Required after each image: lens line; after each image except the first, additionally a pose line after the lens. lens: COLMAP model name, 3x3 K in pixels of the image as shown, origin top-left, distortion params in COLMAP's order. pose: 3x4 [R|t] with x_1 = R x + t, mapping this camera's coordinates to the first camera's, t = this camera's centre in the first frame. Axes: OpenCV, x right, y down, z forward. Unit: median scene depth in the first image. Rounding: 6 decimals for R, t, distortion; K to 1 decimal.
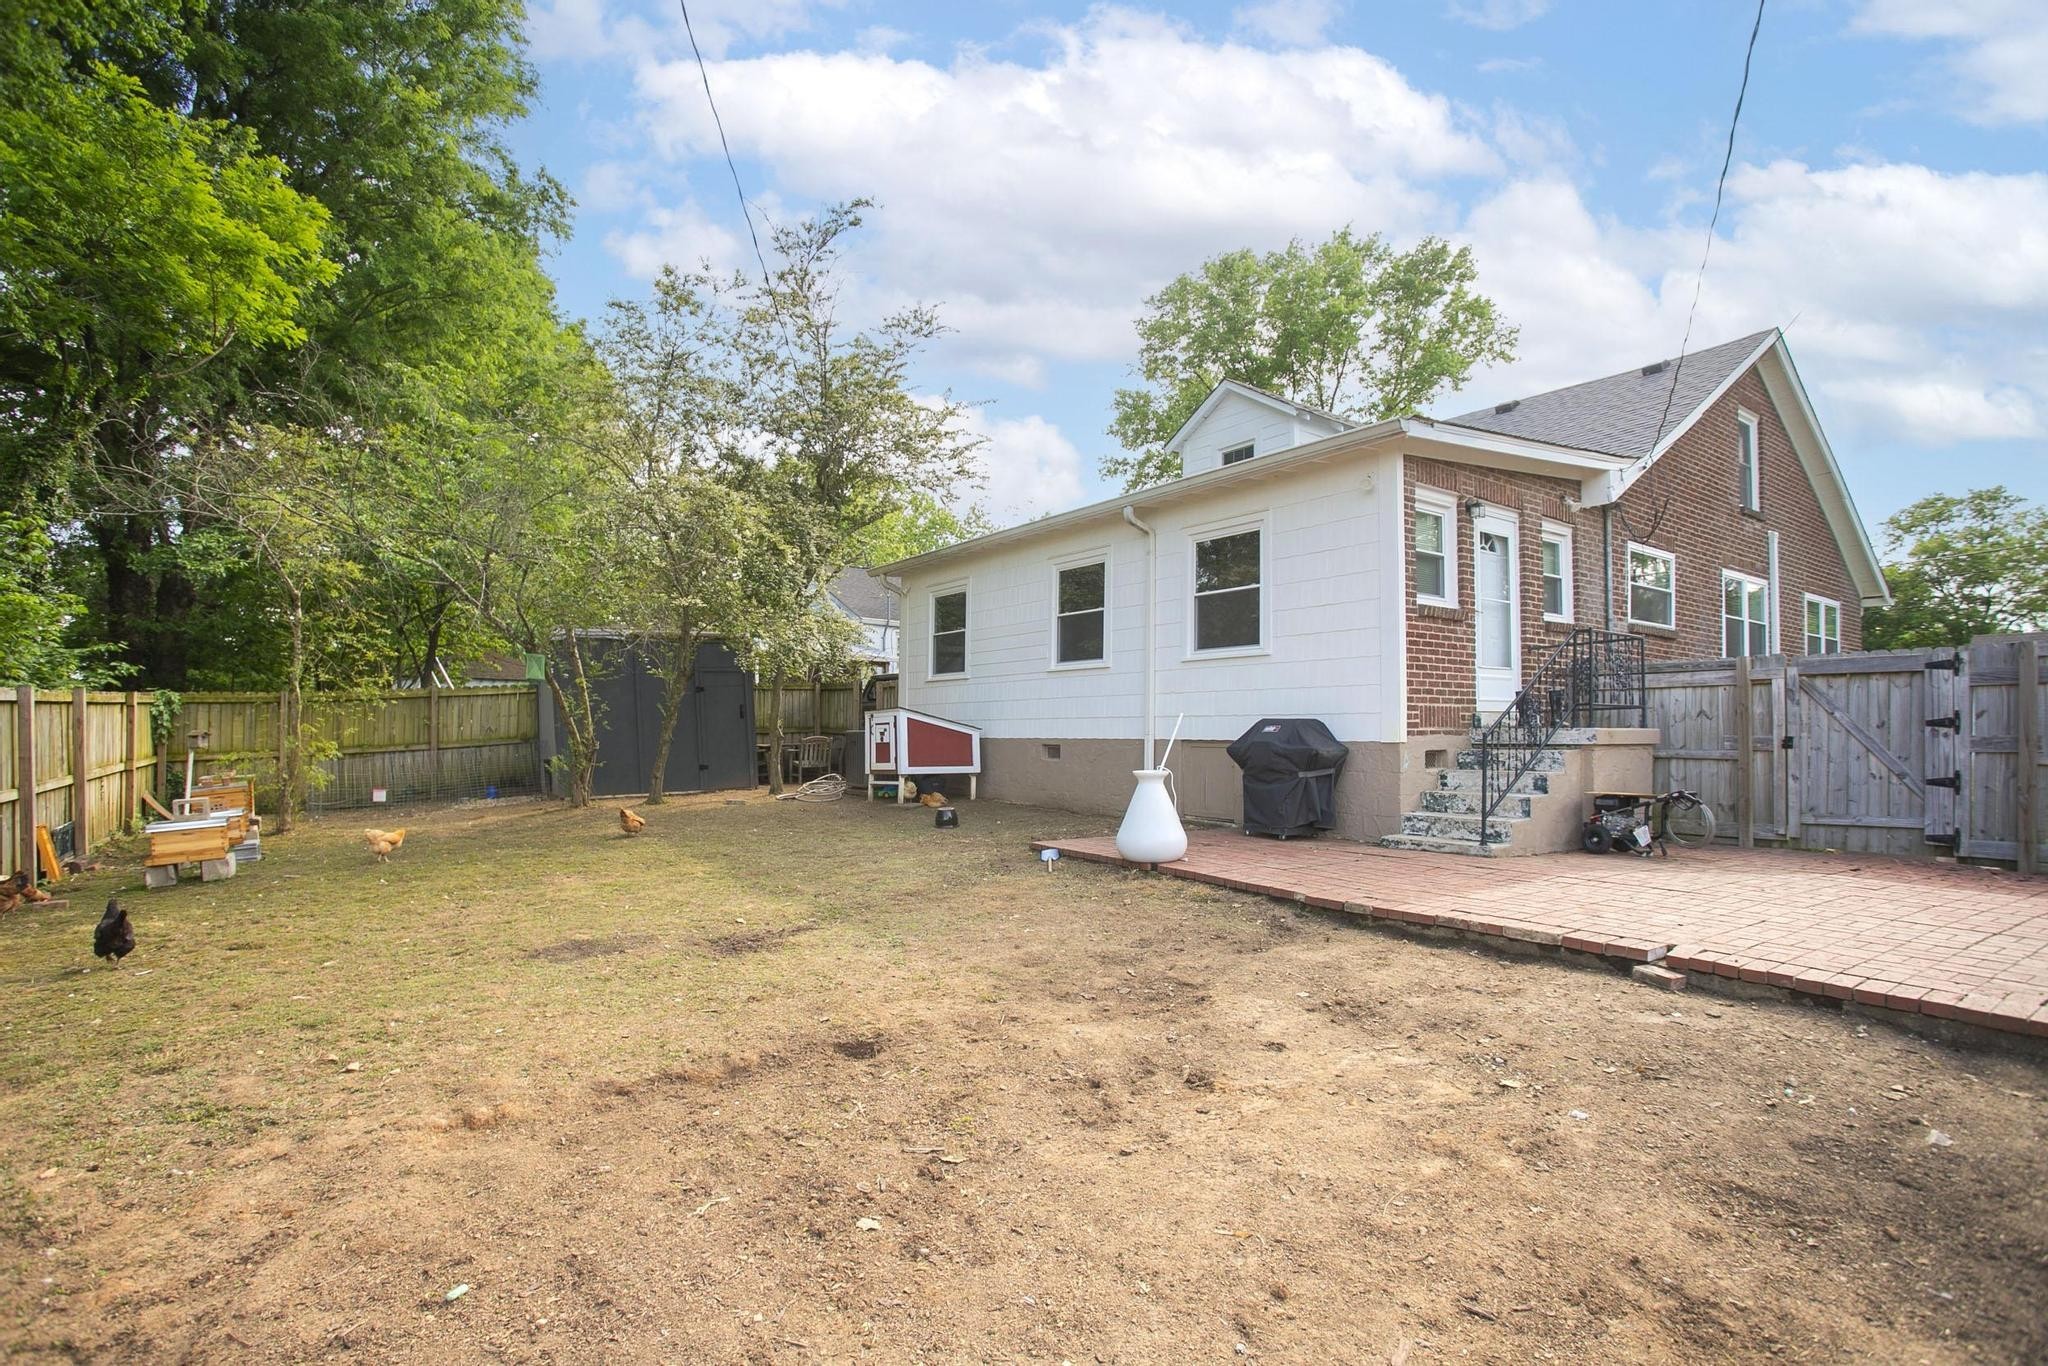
lens RADIAL K [[1007.8, 0, 981.4], [0, 1007.8, 734.8], [0, 0, 1]] dist [-0.042676, 0.012103]
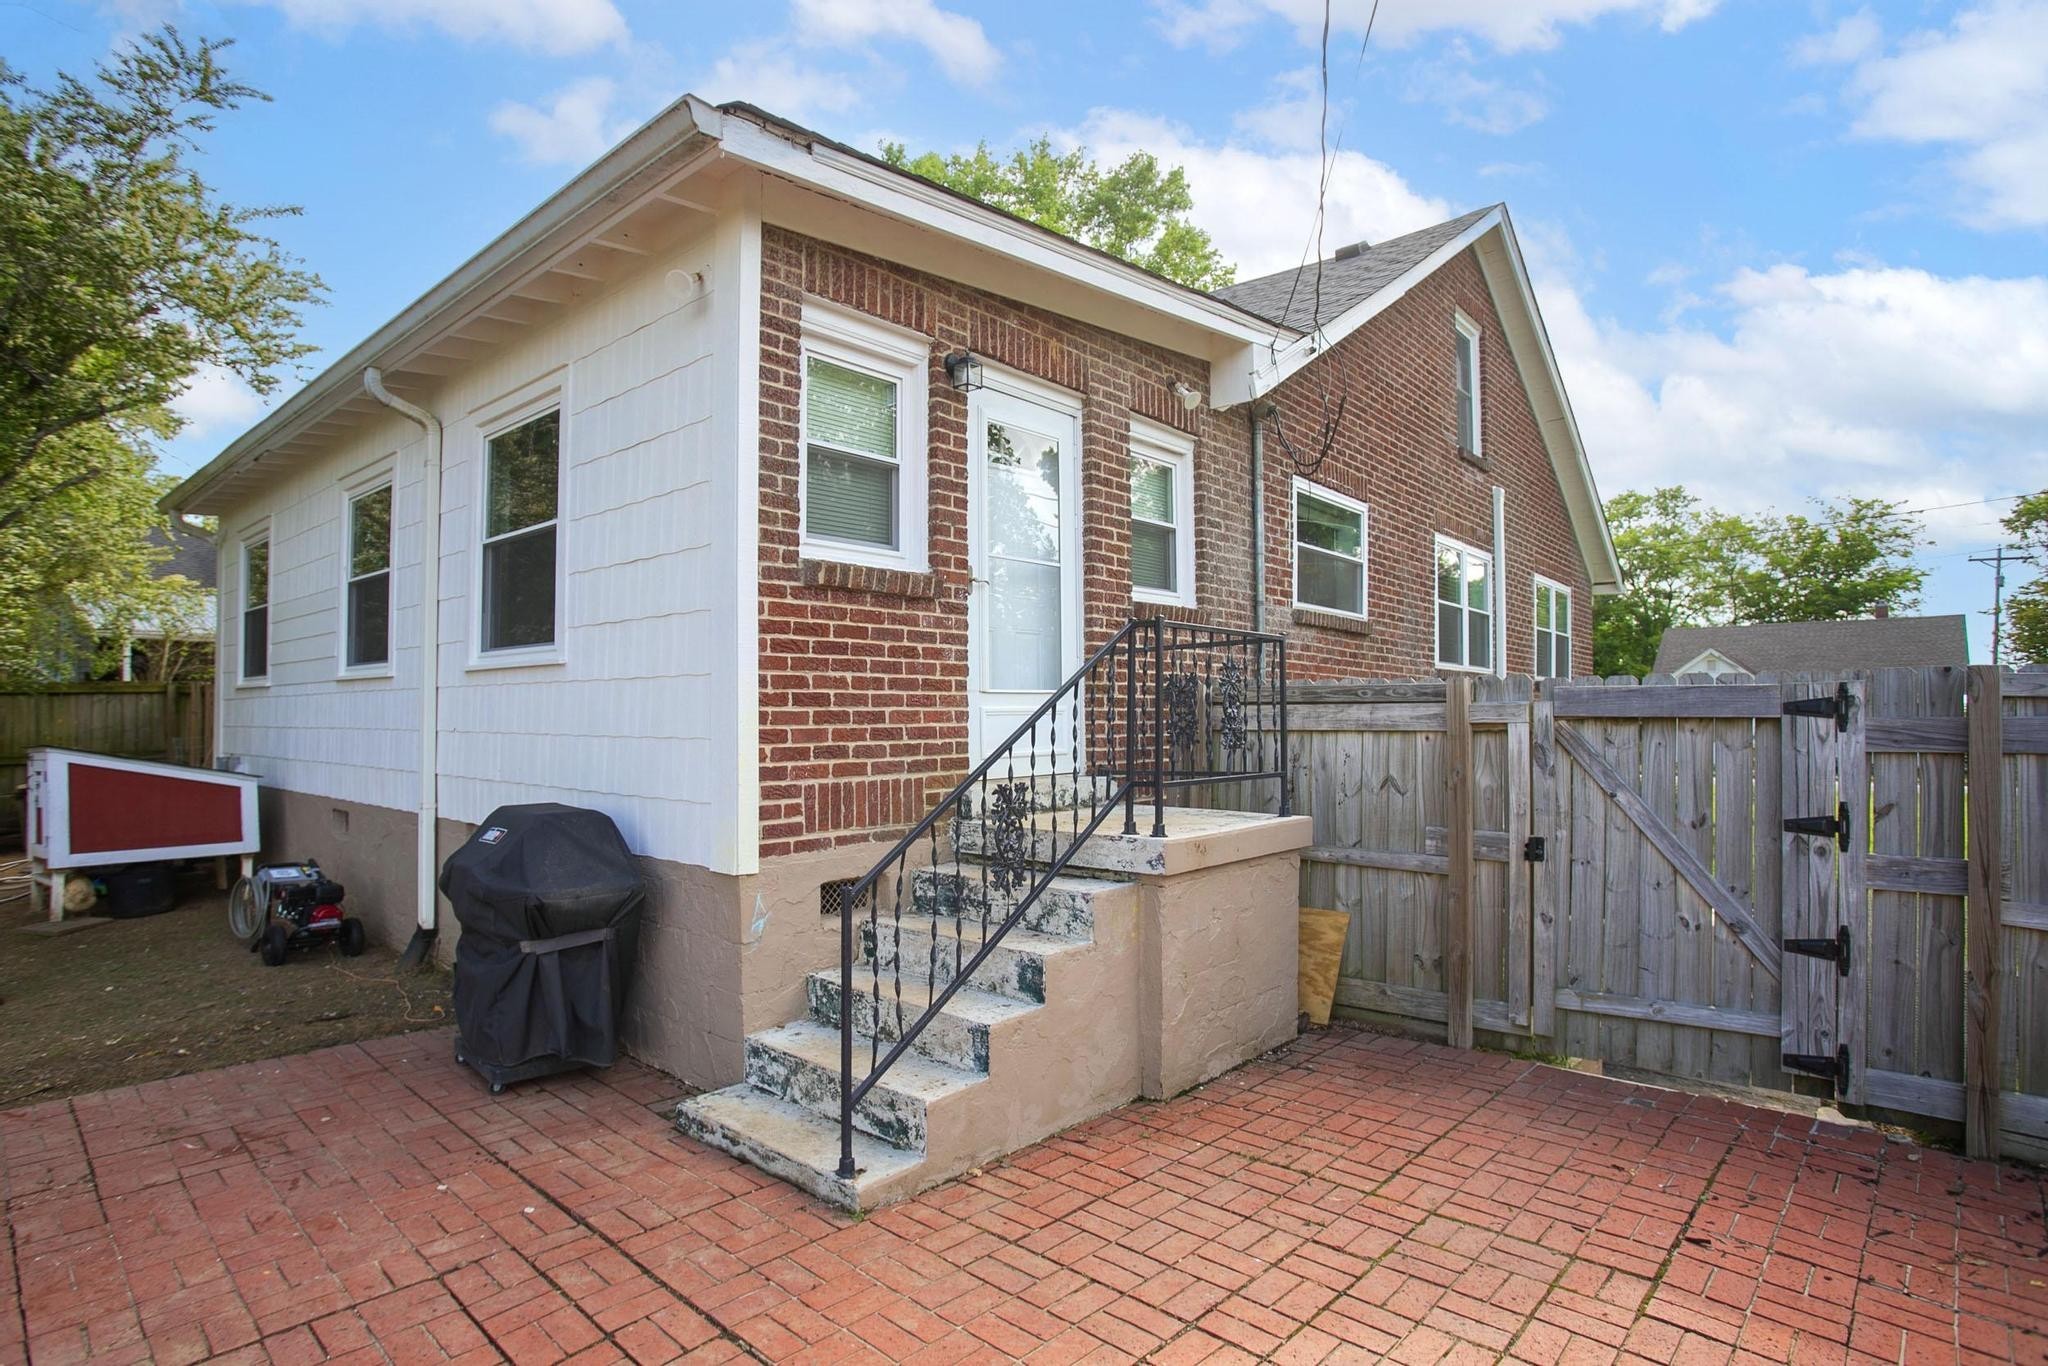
lens RADIAL K [[1051.3, 0, 962.3], [0, 1051.3, 717.9], [0, 0, 1]] dist [-0.051223, 0.008226]
pose [[0.978803, -0.001618, 0.204799, 0.384122], [0.001069, 0.999996, 0.002792, -0.056935], [-0.204802, -0.002514, 0.978800, 0.491100]]
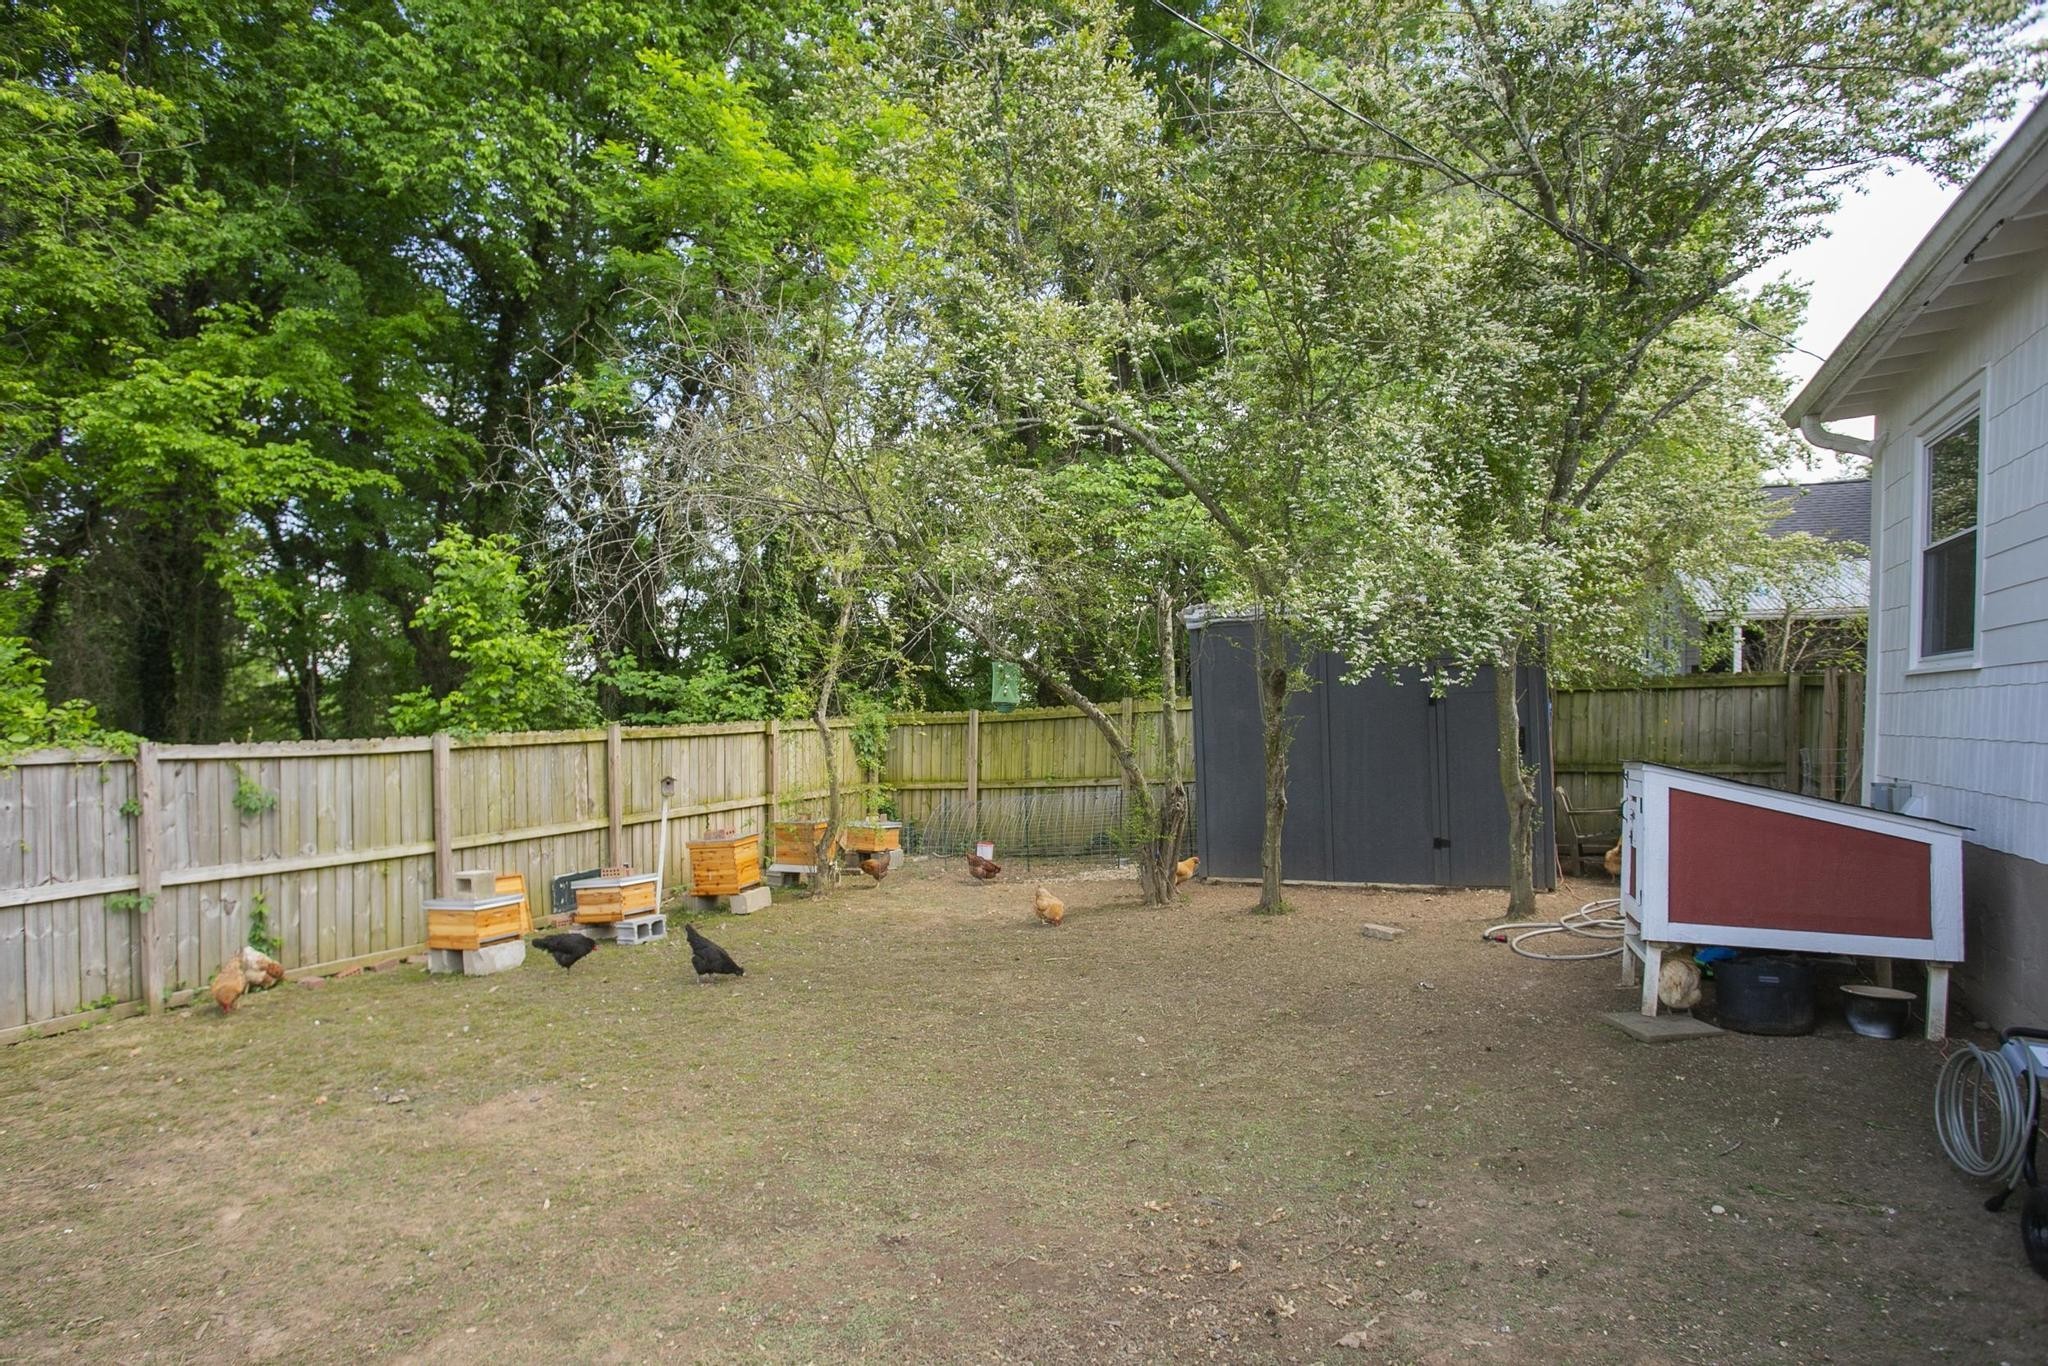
lens RADIAL K [[1183.3, 0, 1031.6], [0, 1183.3, 745.3], [0, 0, 1]] dist [-0.068806, 0.011716]
pose [[0.521737, 0.025514, -0.852724, 0.220503], [-0.002261, 0.999591, 0.028525, -0.059120], [0.853103, -0.012955, 0.521582, 0.780244]]
